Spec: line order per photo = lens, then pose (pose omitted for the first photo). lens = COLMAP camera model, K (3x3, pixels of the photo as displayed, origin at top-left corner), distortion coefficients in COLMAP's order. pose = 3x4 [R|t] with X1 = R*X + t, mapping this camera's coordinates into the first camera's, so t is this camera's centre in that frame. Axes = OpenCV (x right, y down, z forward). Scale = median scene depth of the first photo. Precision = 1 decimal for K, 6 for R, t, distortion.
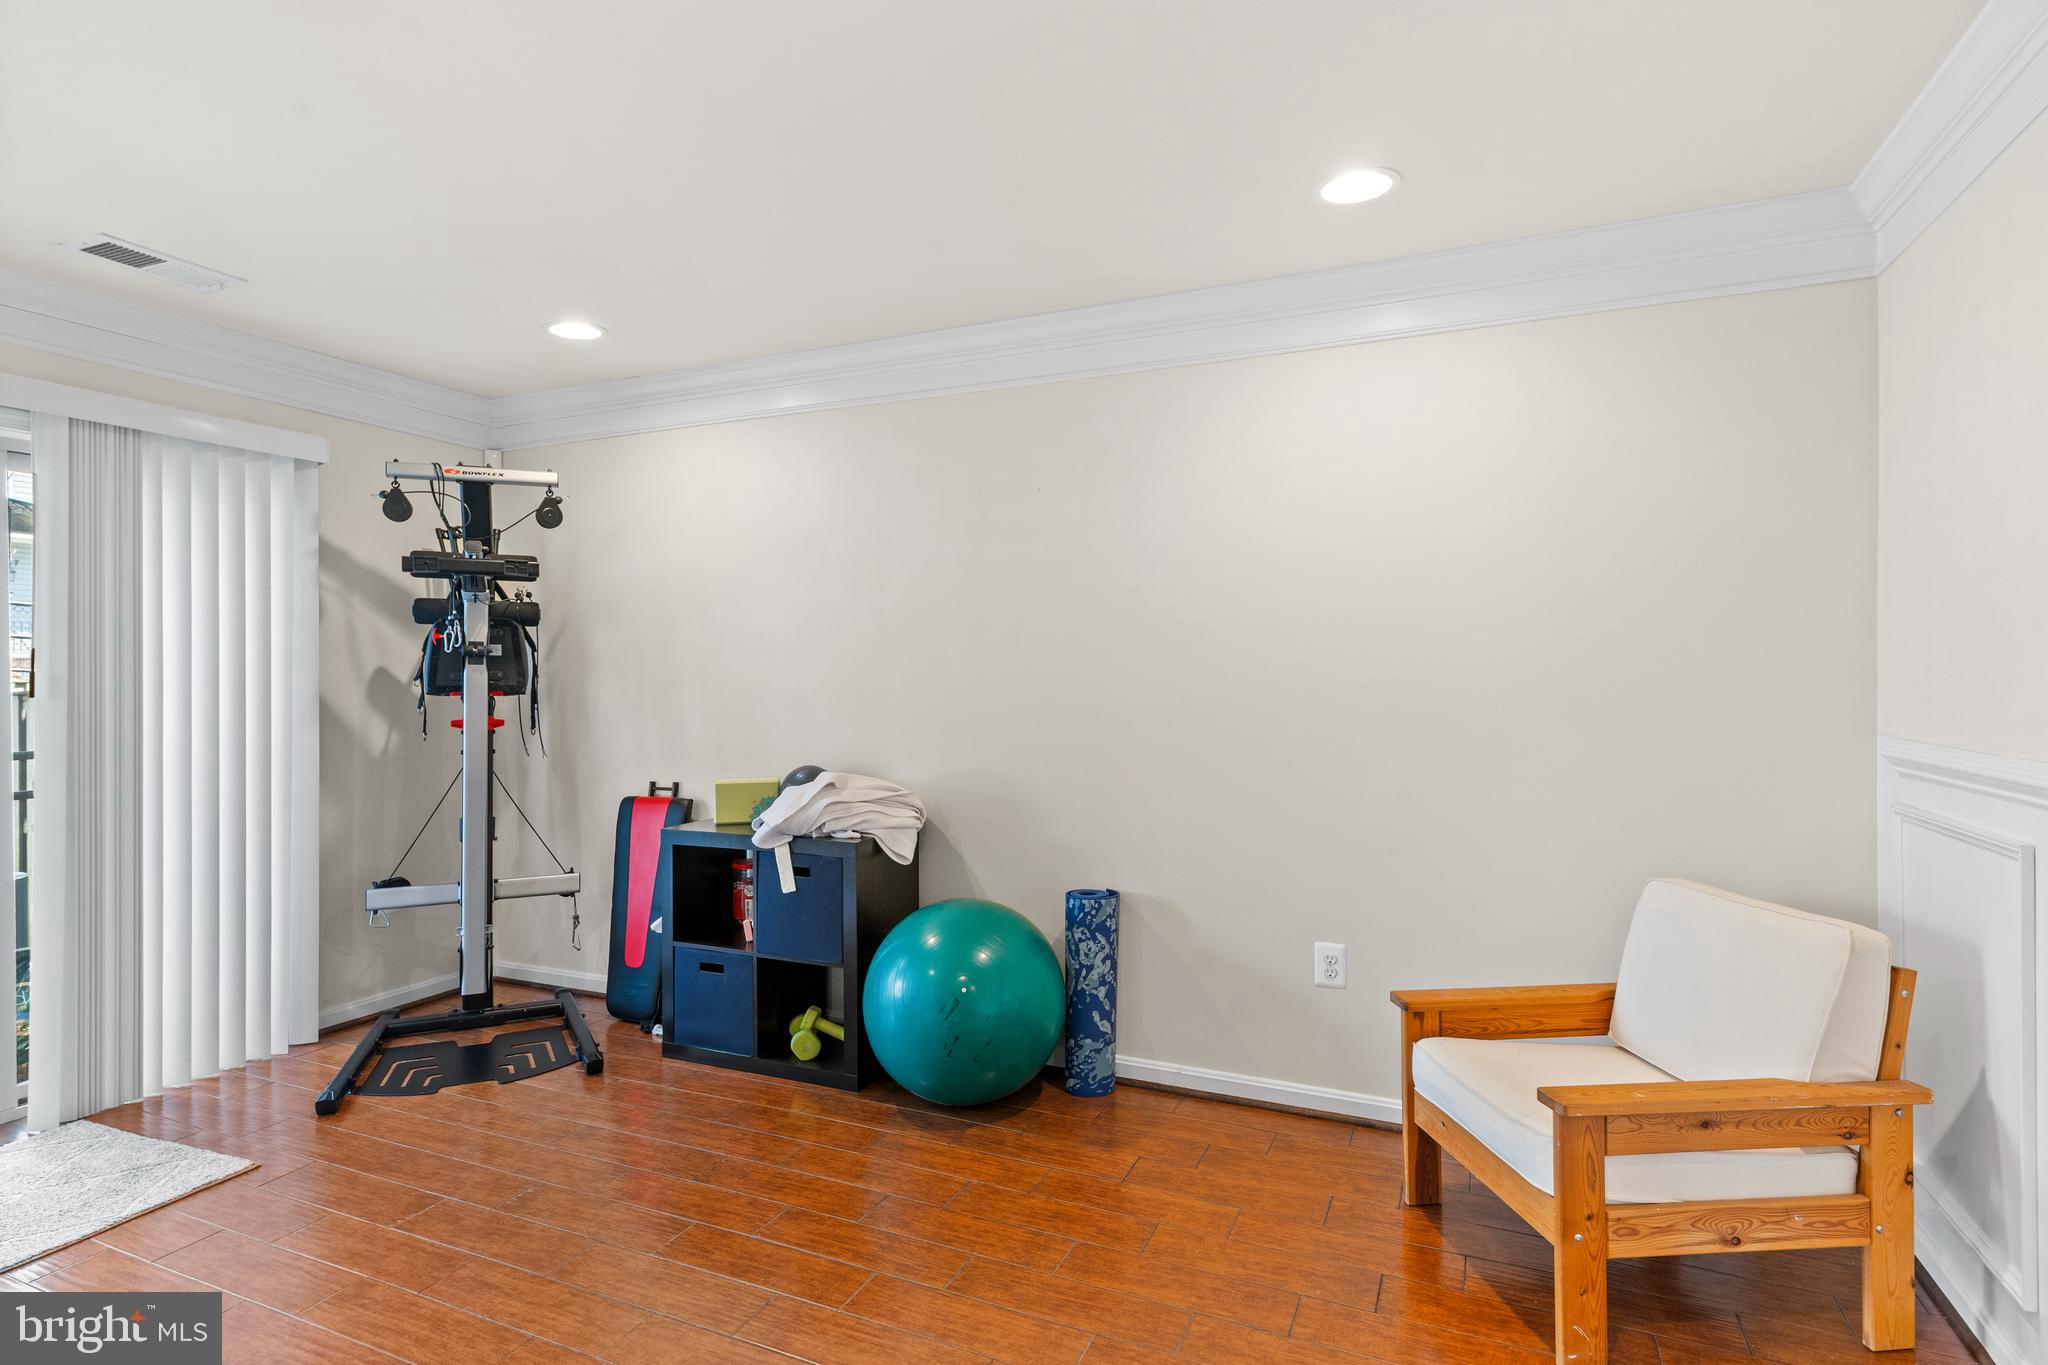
lens RADIAL K [[1040.8, 0, 1013.8], [0, 1040.8, 661.9], [0, 0, 1]] dist [0.011983, -0.000698]
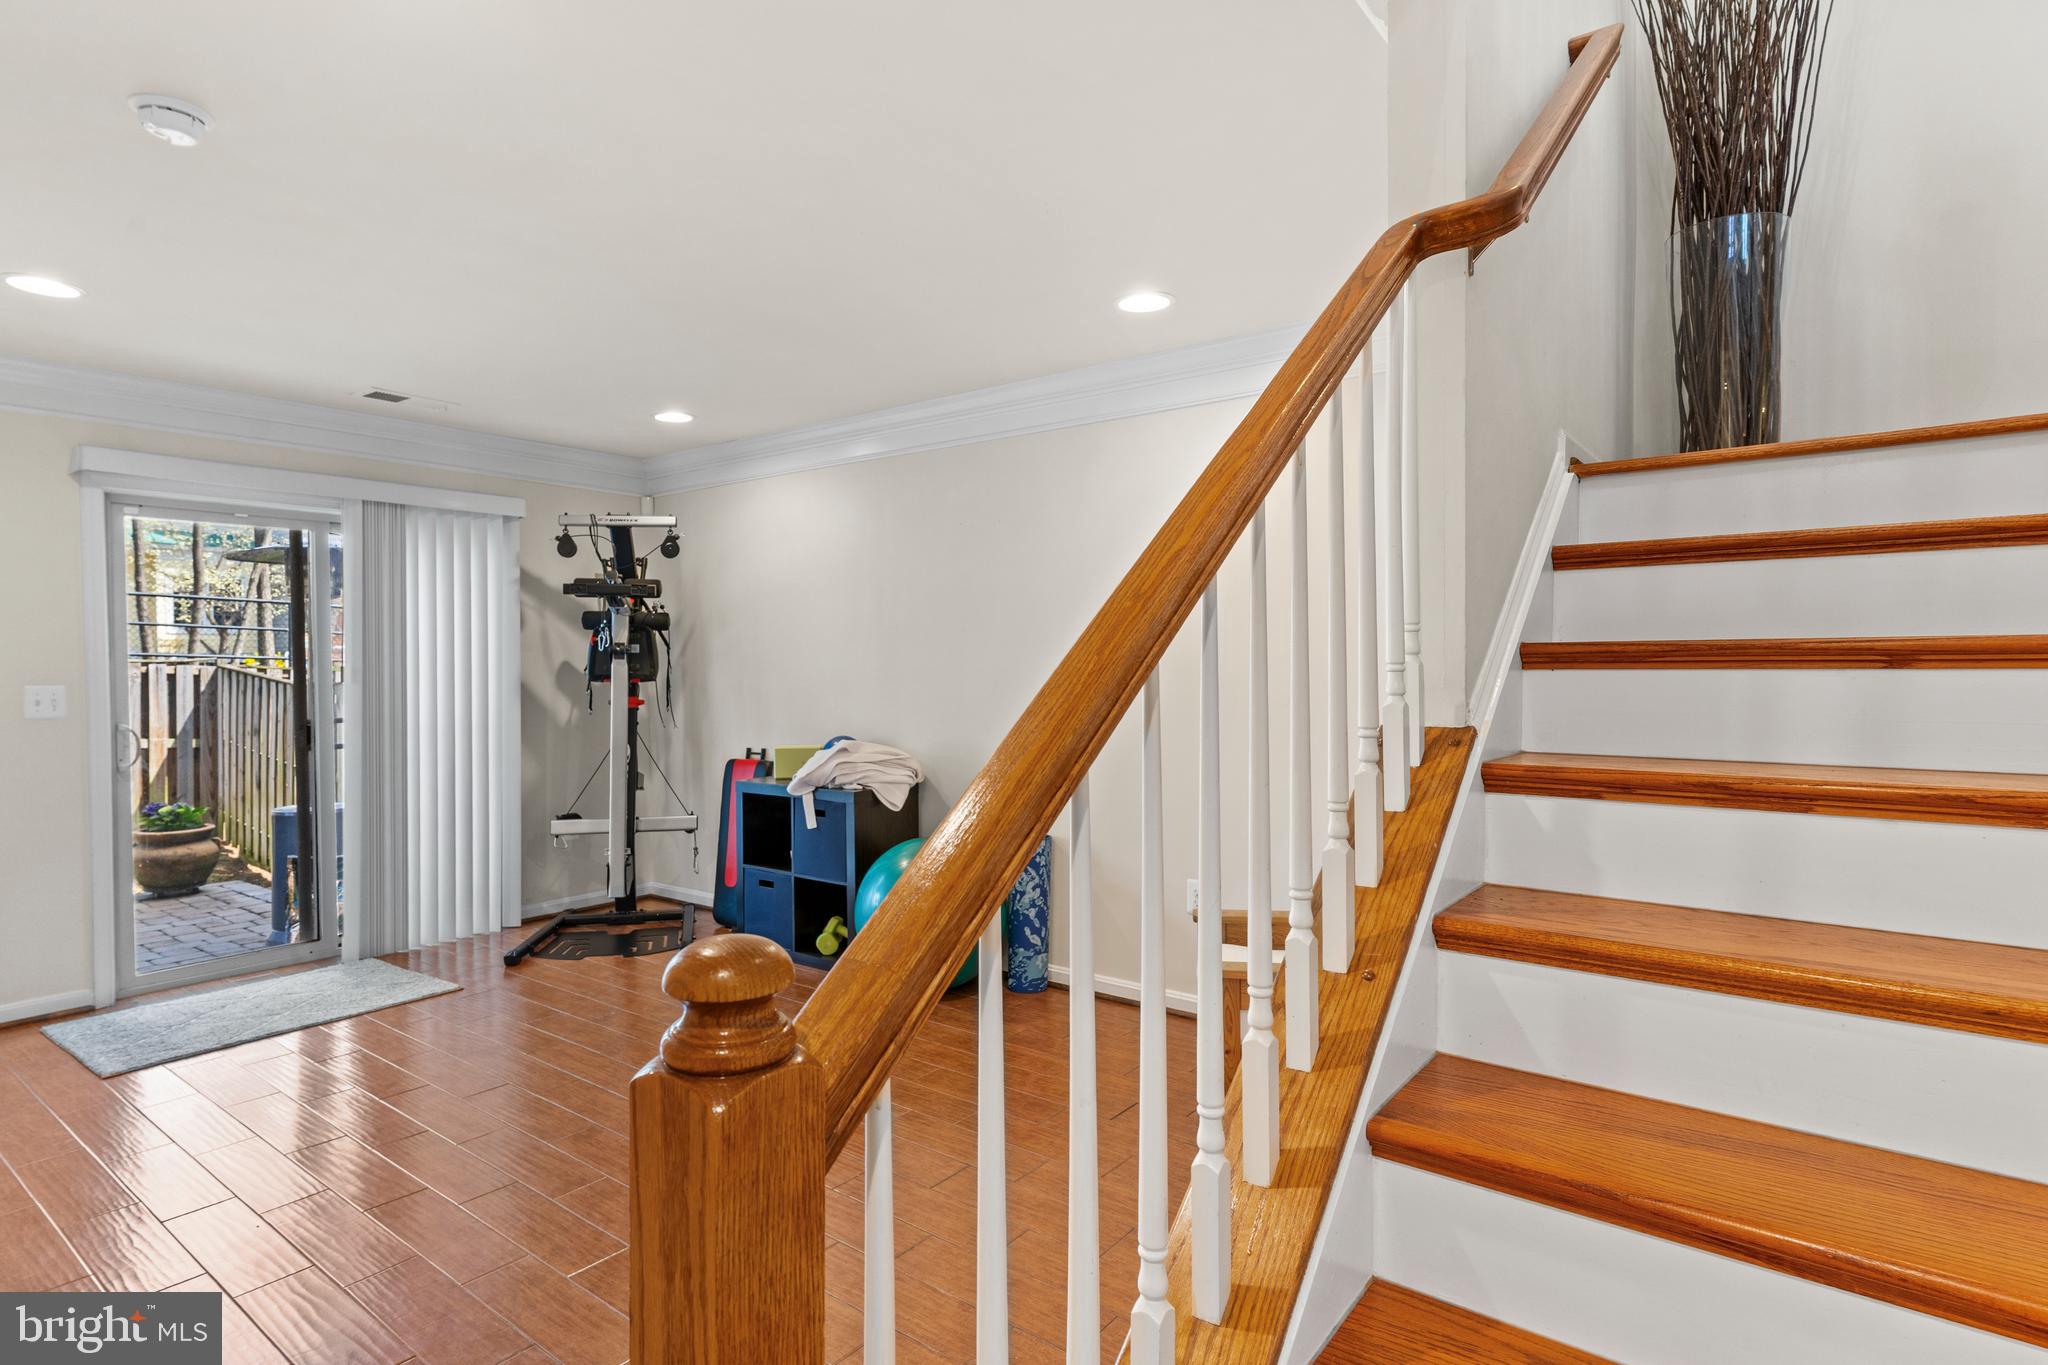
lens RADIAL K [[1052.5, 0, 1015.4], [0, 1052.5, 652.2], [0, 0, 1]] dist [0.014026, -0.001996]
pose [[0.973225, -0.004042, -0.229820, 0.318447], [0.004029, 0.999992, -0.000525, -0.004073], [0.229820, -0.000415, 0.973233, -0.237790]]
